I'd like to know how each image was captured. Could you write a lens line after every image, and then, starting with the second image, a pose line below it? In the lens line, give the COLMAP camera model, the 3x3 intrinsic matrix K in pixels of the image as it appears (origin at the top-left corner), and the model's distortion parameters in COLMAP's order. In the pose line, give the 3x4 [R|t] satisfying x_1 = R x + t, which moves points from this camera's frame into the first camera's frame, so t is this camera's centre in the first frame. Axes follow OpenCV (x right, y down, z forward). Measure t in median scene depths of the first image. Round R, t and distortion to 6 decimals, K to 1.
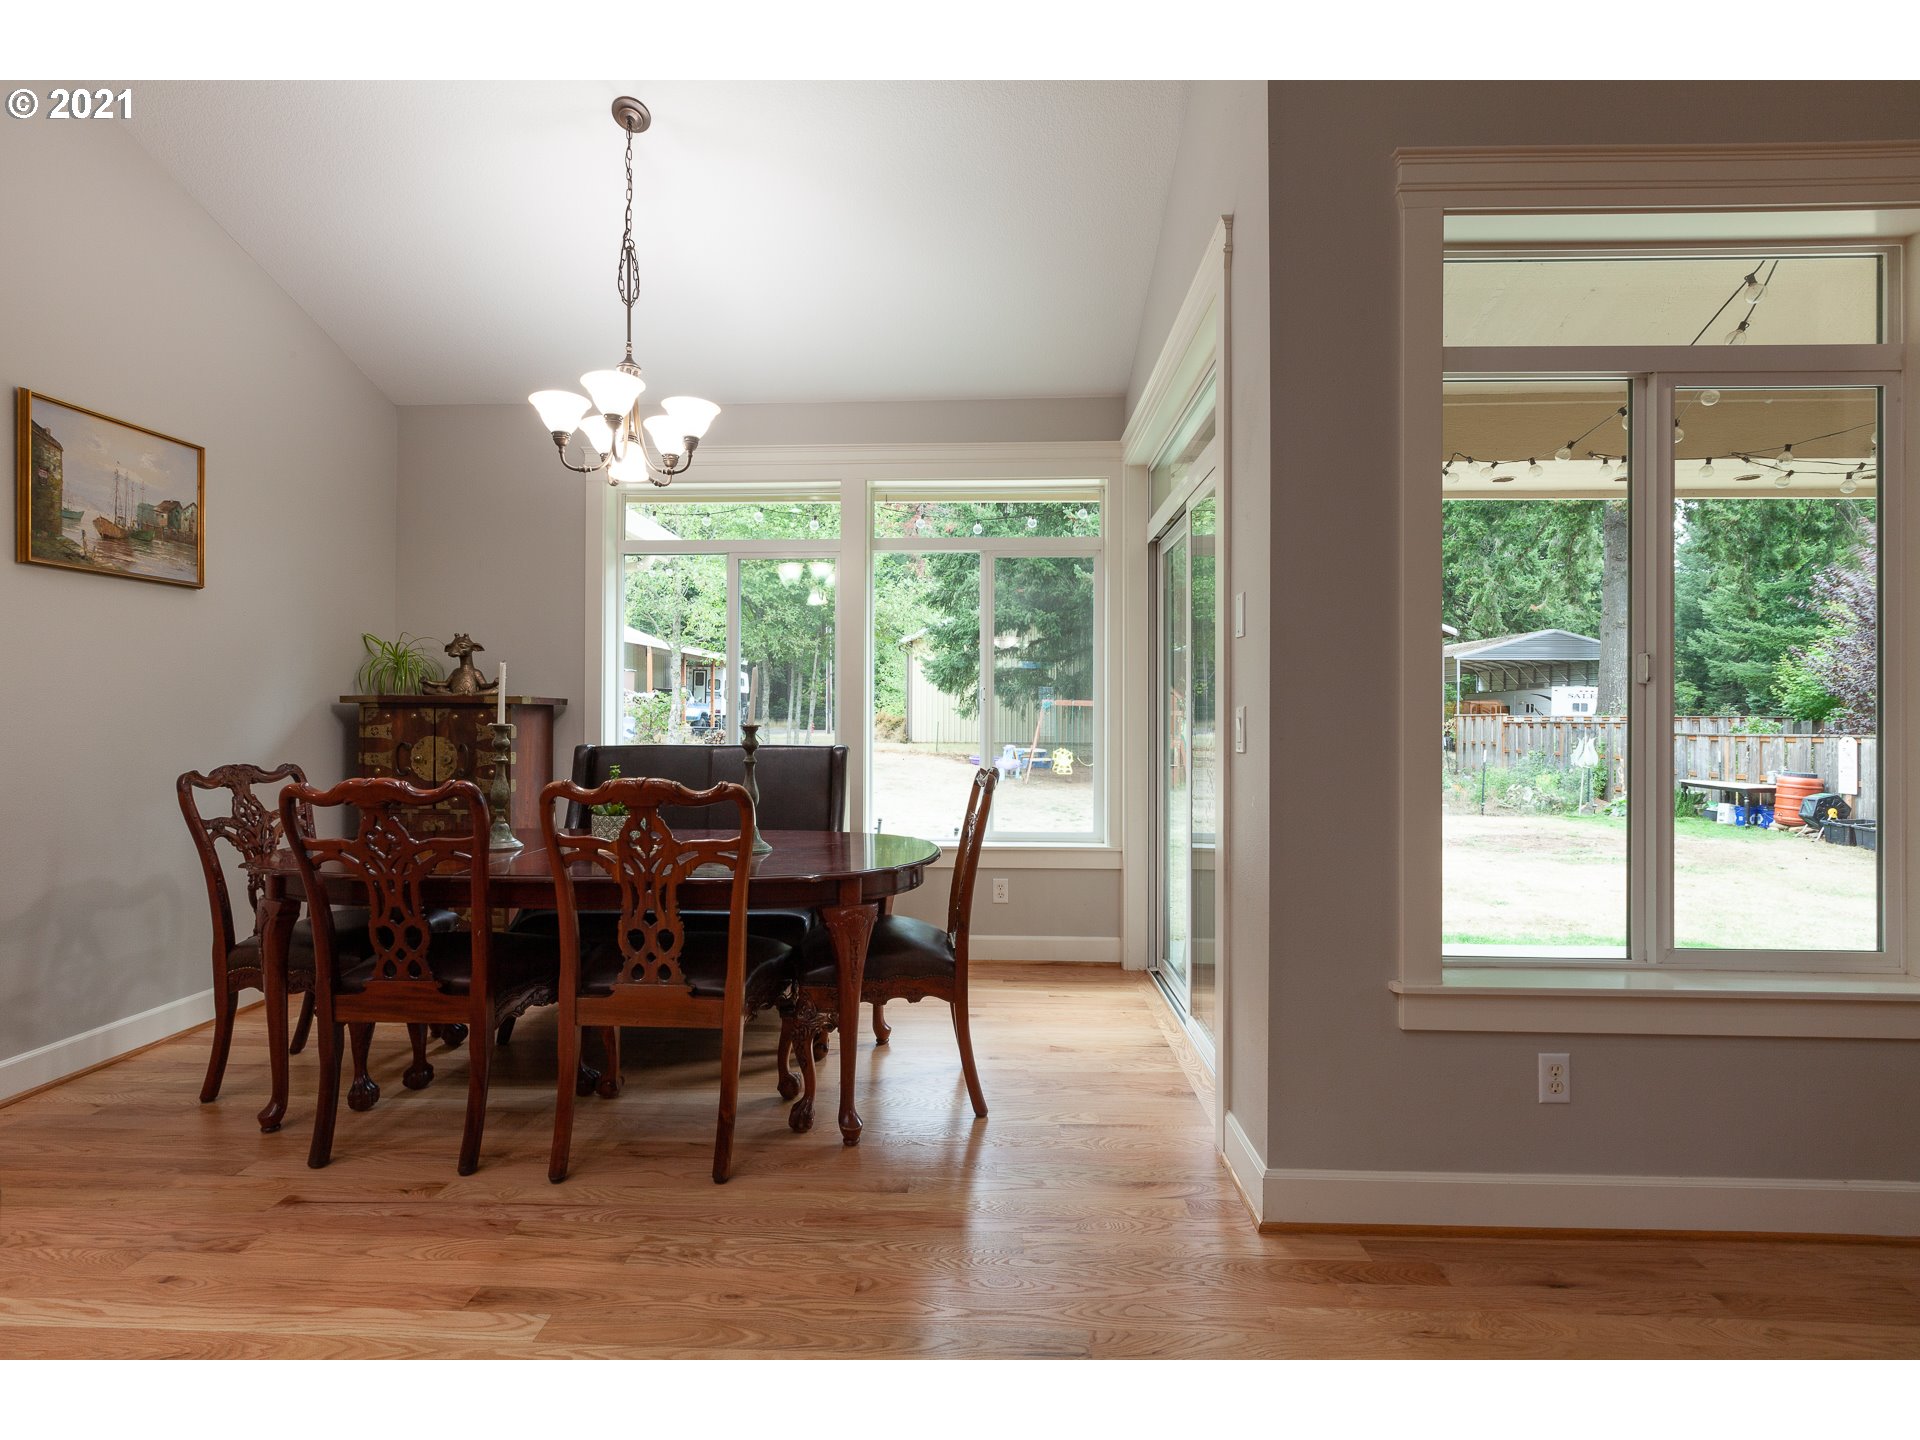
lens RADIAL K [[909.0, 0, 951.9], [0, 909.0, 714.8], [0, 0, 1]] dist [0.000259, -0.005988]
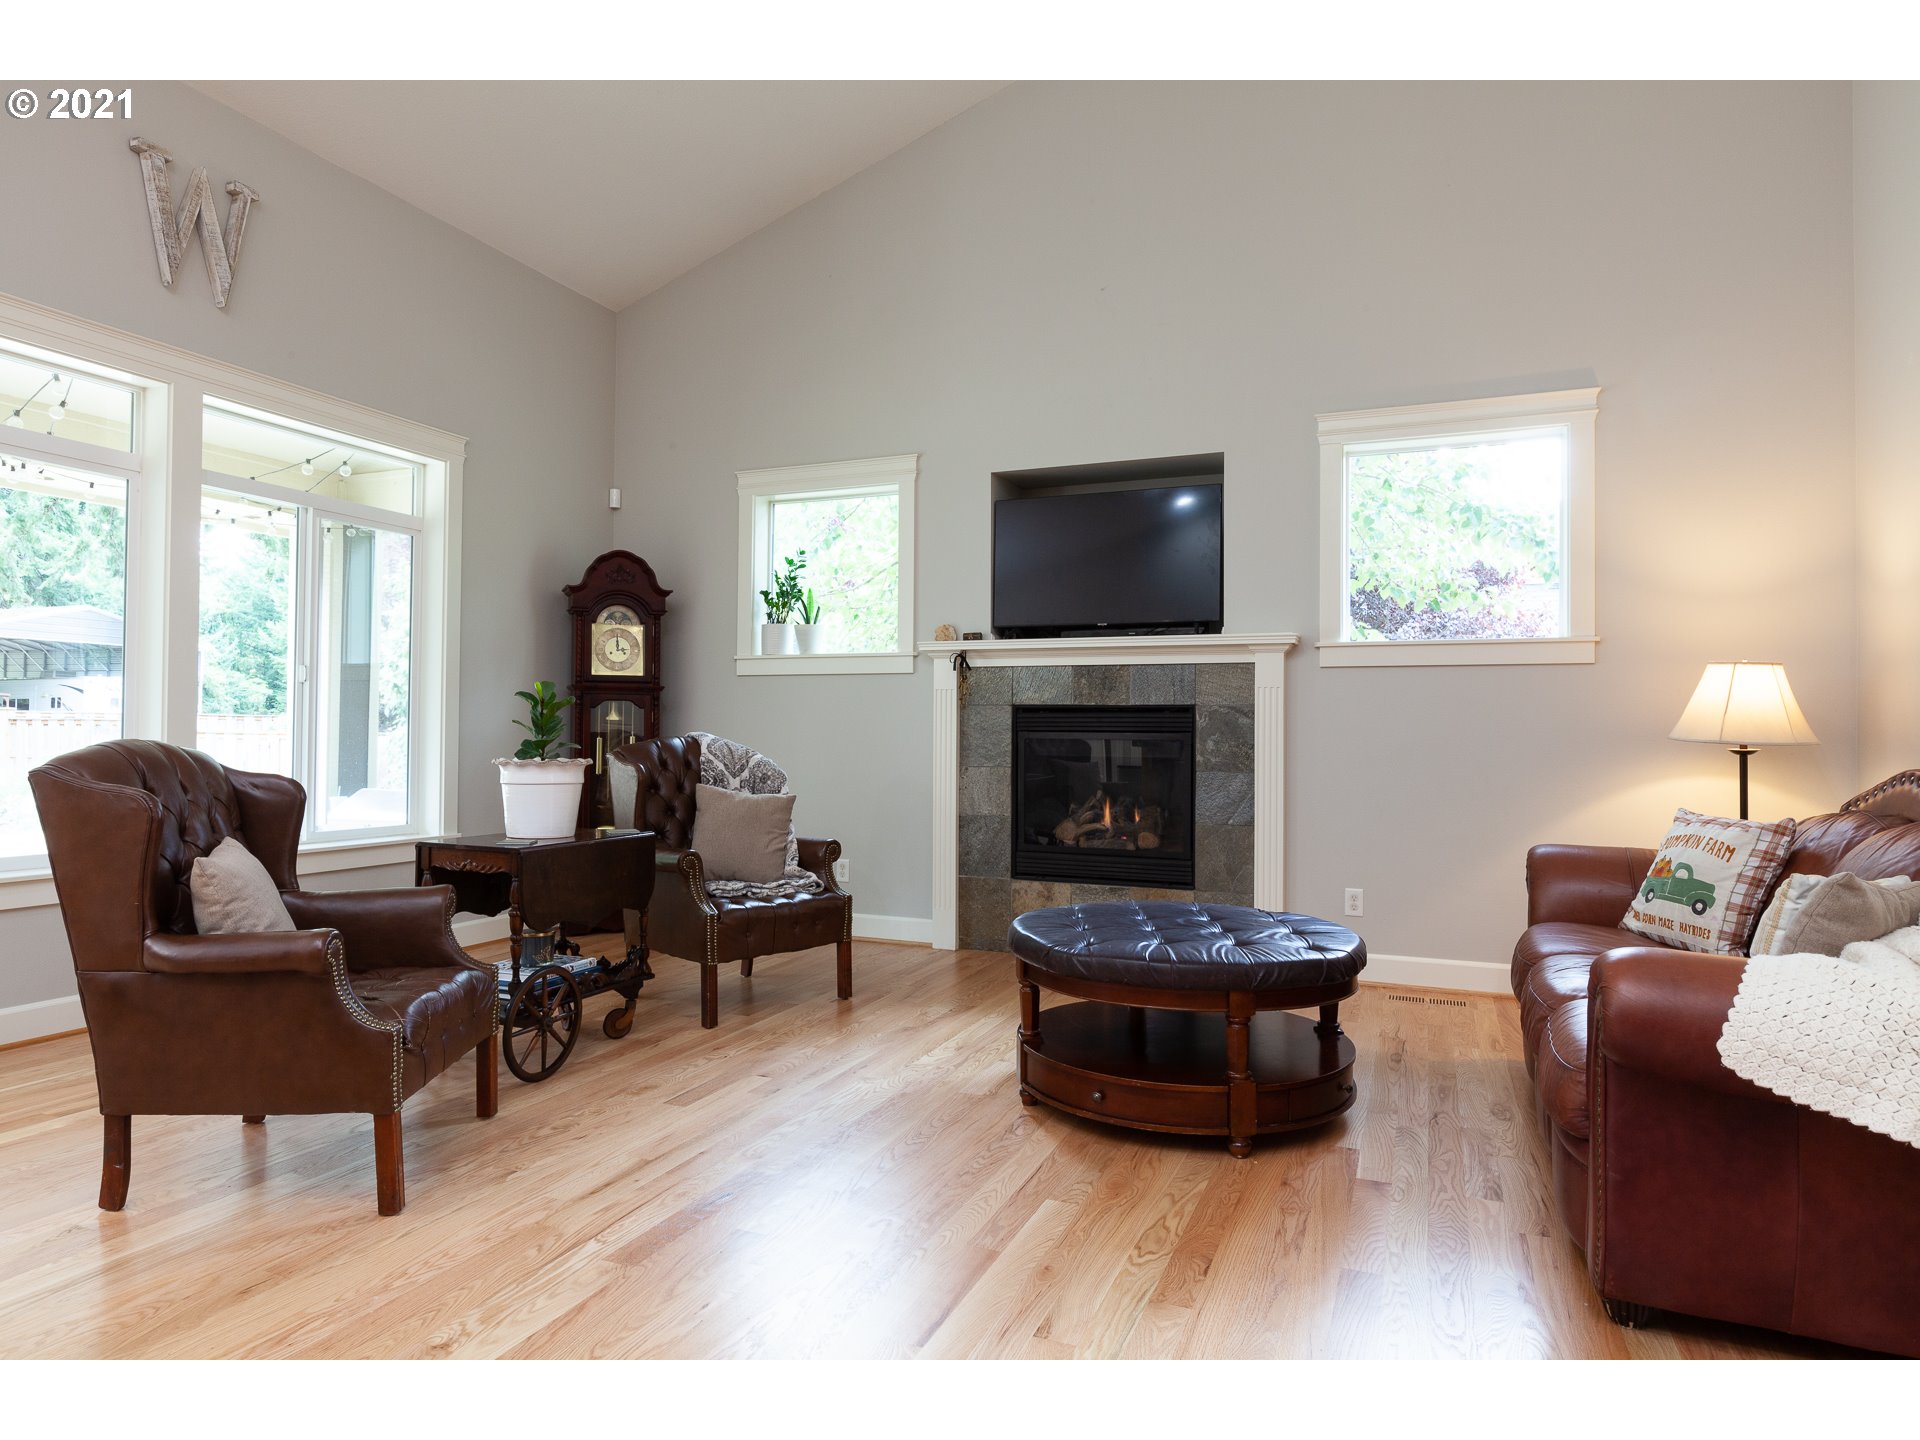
lens RADIAL K [[1142.3, 0, 905.9], [0, 1142.3, 718.0], [0, 0, 1]] dist [-0.006567, -0.000864]
pose [[0.364705, 0.011232, 0.931055, -0.187653], [-0.014461, 0.999875, -0.006397, 0.023035], [-0.931011, -0.011131, 0.364822, -0.620138]]
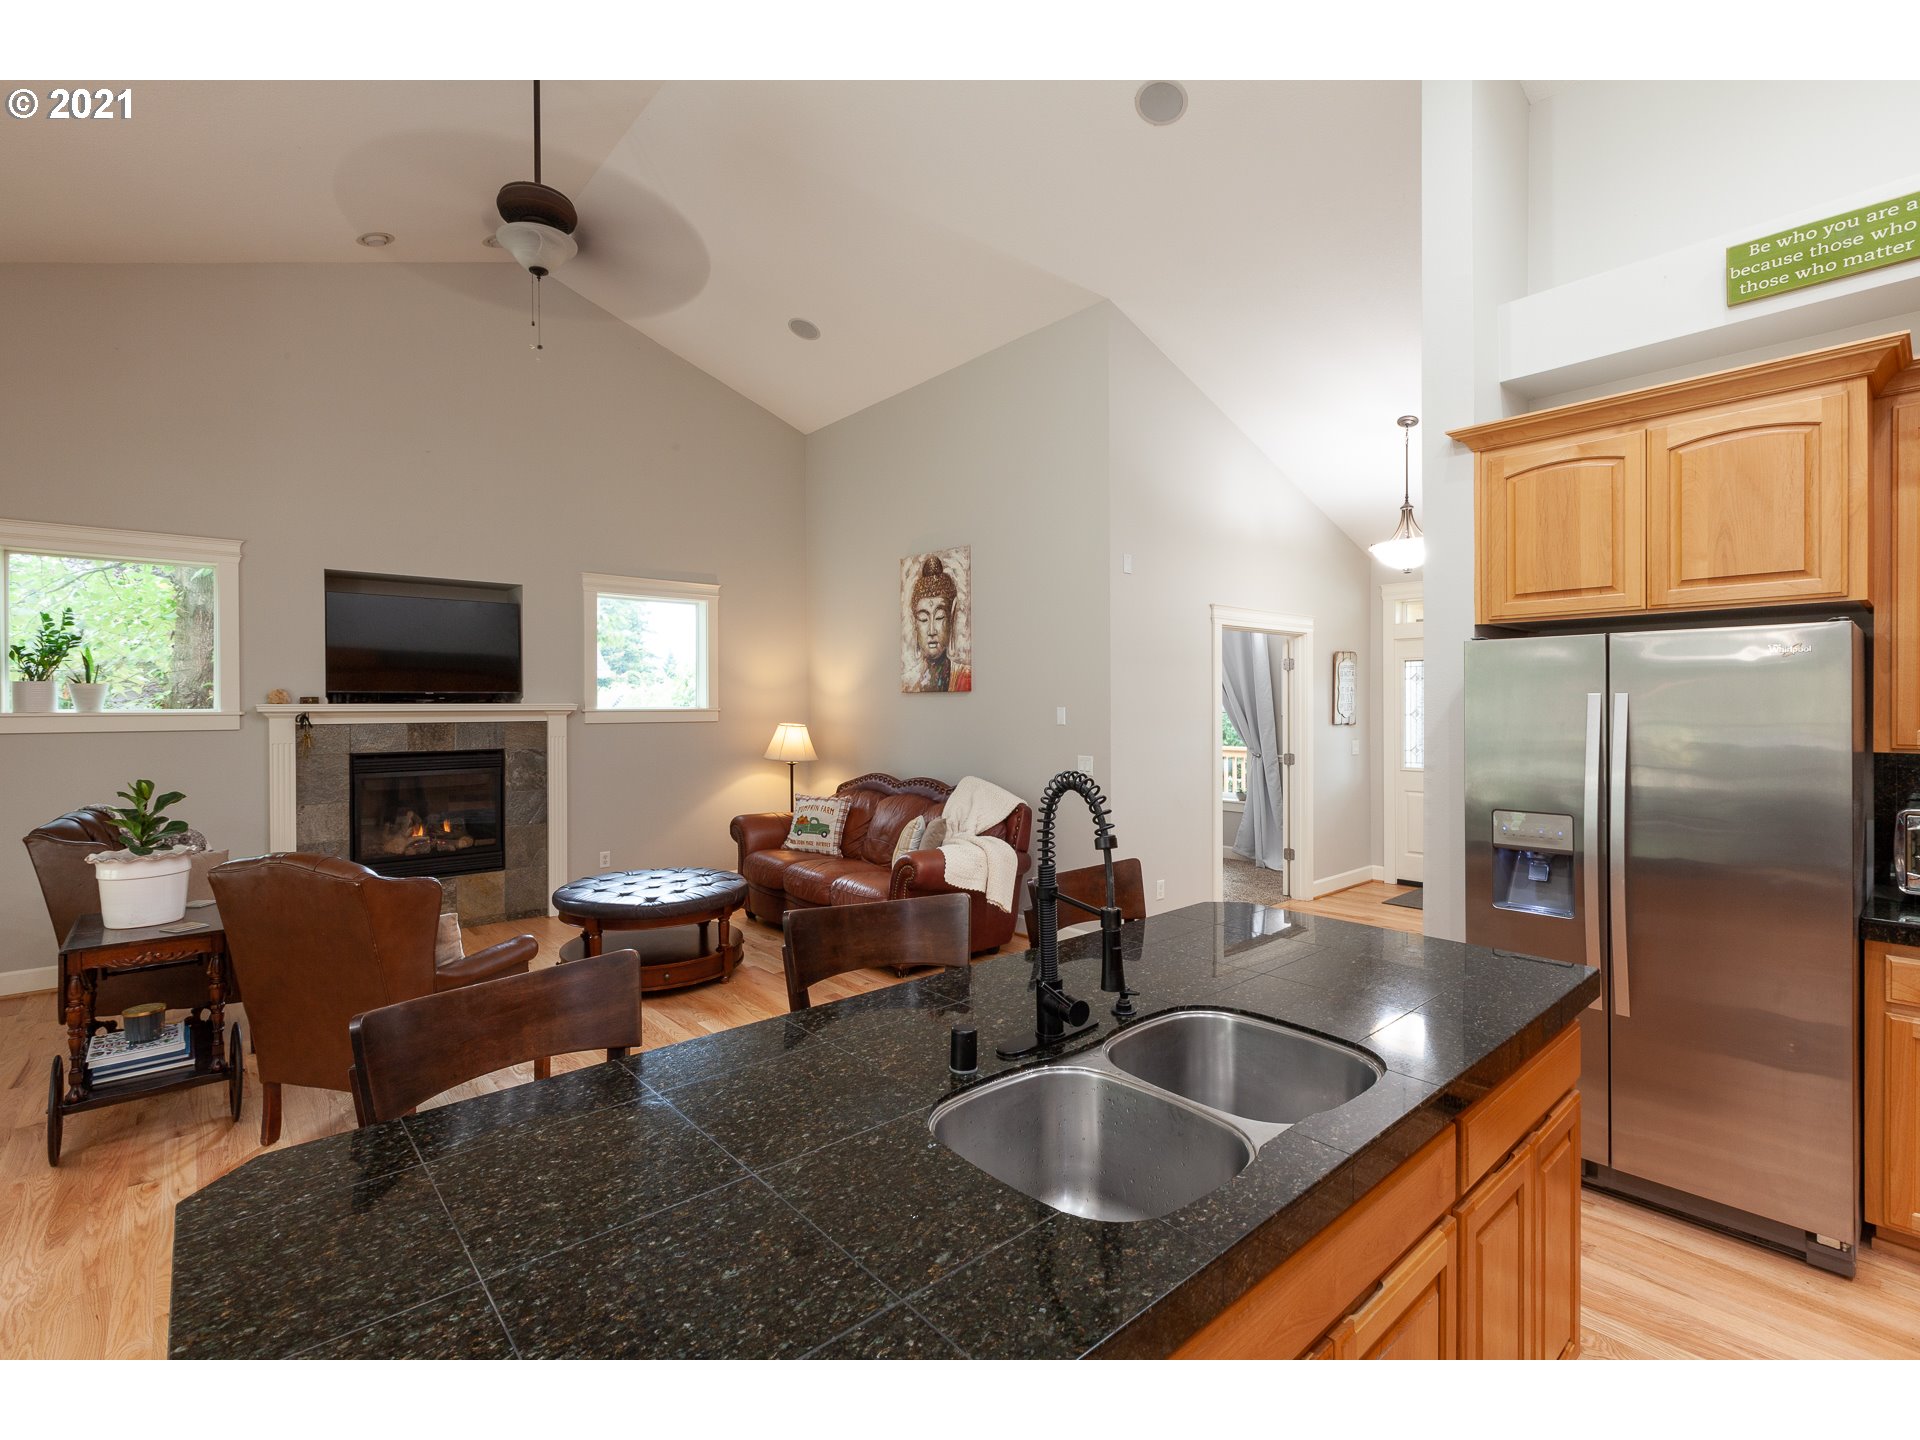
lens RADIAL K [[873.2, 0, 954.4], [0, 873.2, 711.4], [0, 0, 1]] dist [0.001234, -0.000578]
pose [[-0.684634, -0.003539, 0.728878, -0.561150], [-0.000698, 0.999991, 0.004199, -0.098061], [-0.728886, 0.002366, -0.684631, 0.152318]]
